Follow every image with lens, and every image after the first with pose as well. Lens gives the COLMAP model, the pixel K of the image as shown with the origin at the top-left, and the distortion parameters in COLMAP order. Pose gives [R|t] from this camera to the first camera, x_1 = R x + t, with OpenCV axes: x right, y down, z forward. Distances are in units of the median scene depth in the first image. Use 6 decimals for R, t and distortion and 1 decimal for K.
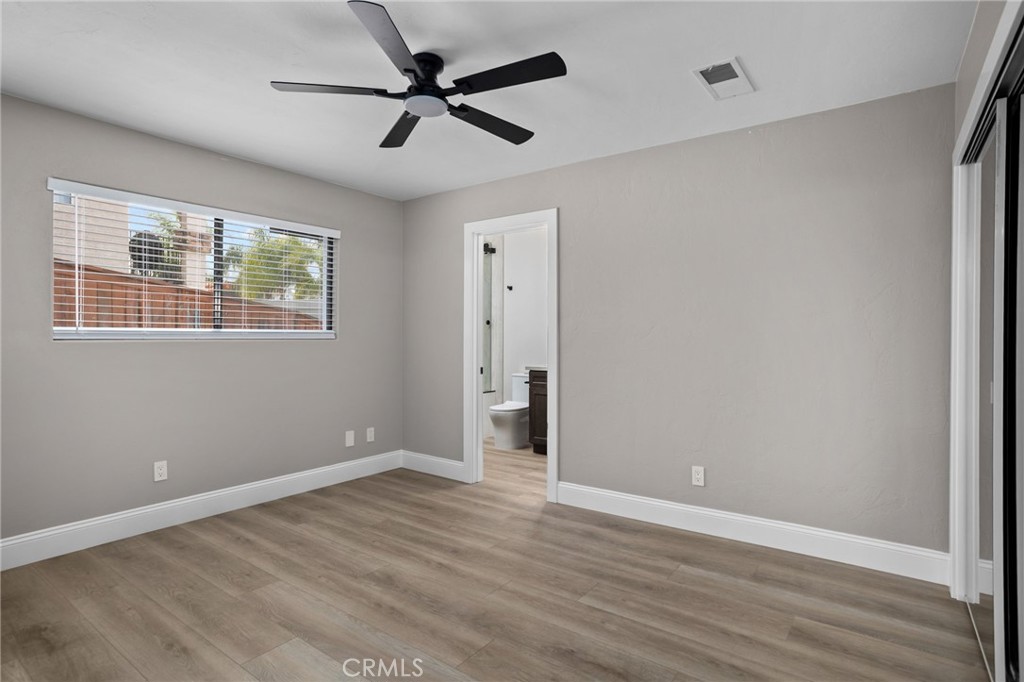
lens RADIAL K [[519.6, 0, 513.1], [0, 519.6, 338.1], [0, 0, 1]] dist [-0.002864, -0.000100]
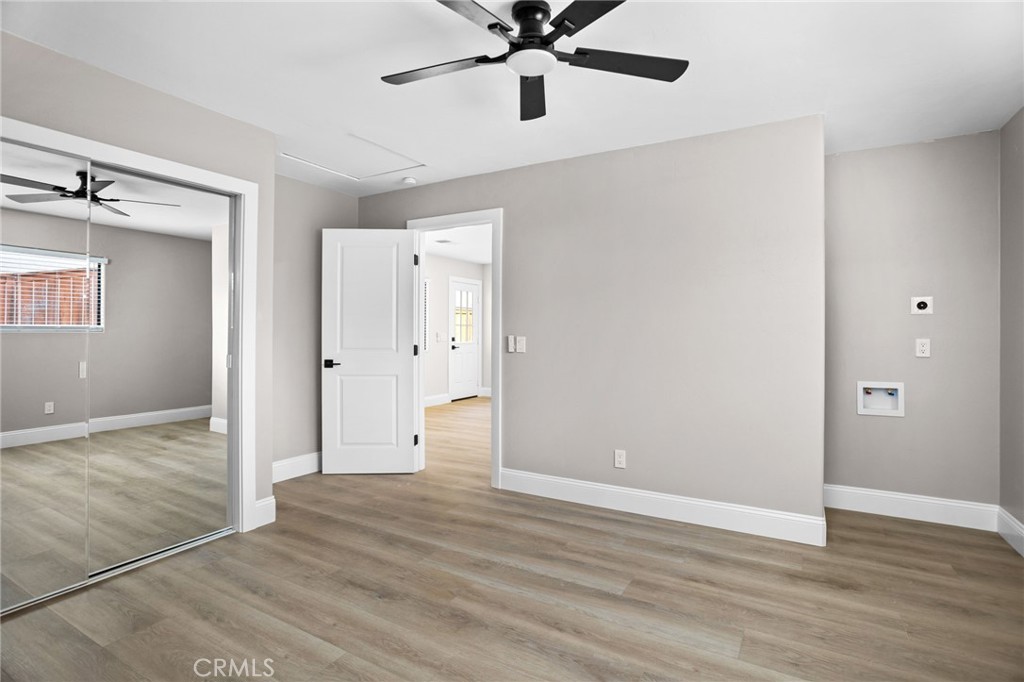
lens RADIAL K [[519.6, 0, 510.1], [0, 519.6, 336.0], [0, 0, 1]] dist [-0.002864, -0.000100]
pose [[-0.995247, -0.003148, -0.097330, -0.058356], [-0.004222, 0.999932, 0.010825, -0.005020], [0.097289, 0.011185, -0.995193, 2.011102]]
